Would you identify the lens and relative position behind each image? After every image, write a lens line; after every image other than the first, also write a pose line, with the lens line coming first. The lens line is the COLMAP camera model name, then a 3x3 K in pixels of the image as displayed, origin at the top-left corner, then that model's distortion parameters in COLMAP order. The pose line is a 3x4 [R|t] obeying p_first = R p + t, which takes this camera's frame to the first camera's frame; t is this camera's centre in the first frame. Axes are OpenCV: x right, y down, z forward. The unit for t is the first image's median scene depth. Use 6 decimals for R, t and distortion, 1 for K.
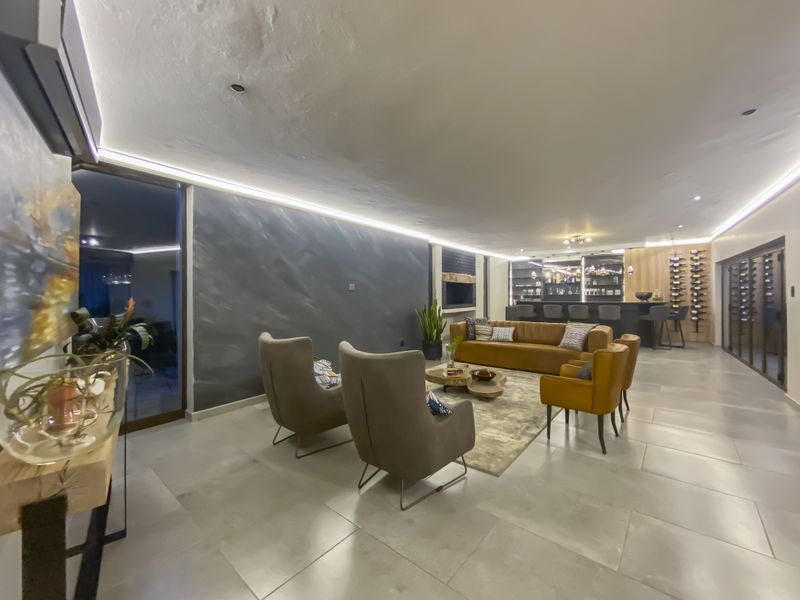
lens RADIAL K [[311.6, 0, 400.0], [0, 311.6, 300.0], [0, 0, 1]] dist [0.001135, 0.000035]
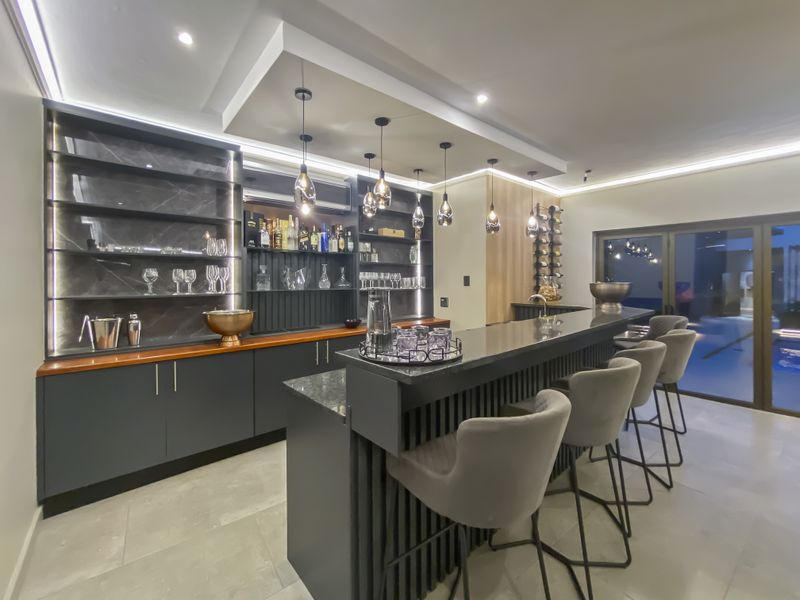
lens RADIAL K [[324.2, 0, 399.7], [0, 324.2, 283.8], [0, 0, 1]] dist [0.000223, -0.000035]
pose [[0.245170, -0.000793, 0.969480, 0.320972], [0.030381, 0.999515, -0.006866, -0.024397], [-0.969004, 0.031137, 0.245075, 1.087697]]
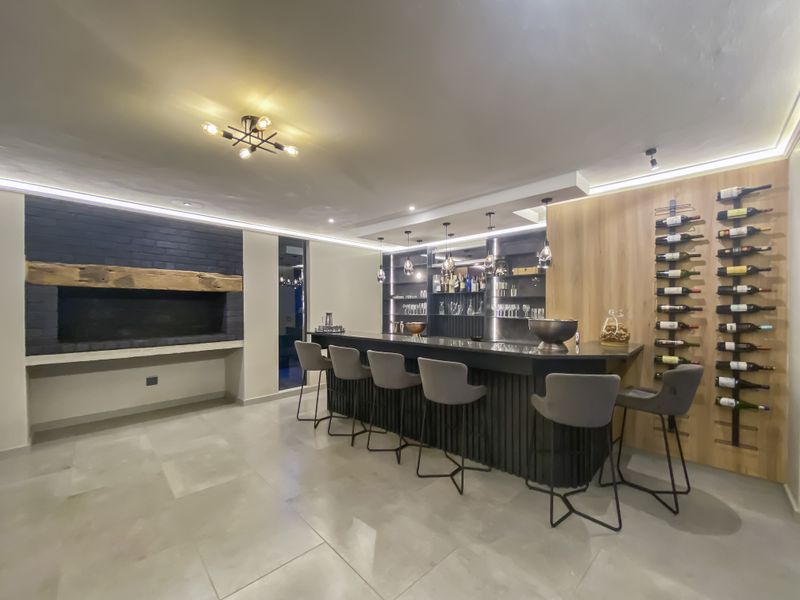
lens RADIAL K [[319.3, 0, 402.8], [0, 319.3, 313.6], [0, 0, 1]] dist [0.001501, 0.000014]
pose [[0.993996, 0.011496, -0.108809, 0.634625], [-0.010879, 0.999921, 0.006260, -0.029687], [0.108872, -0.005039, 0.994043, 0.624706]]
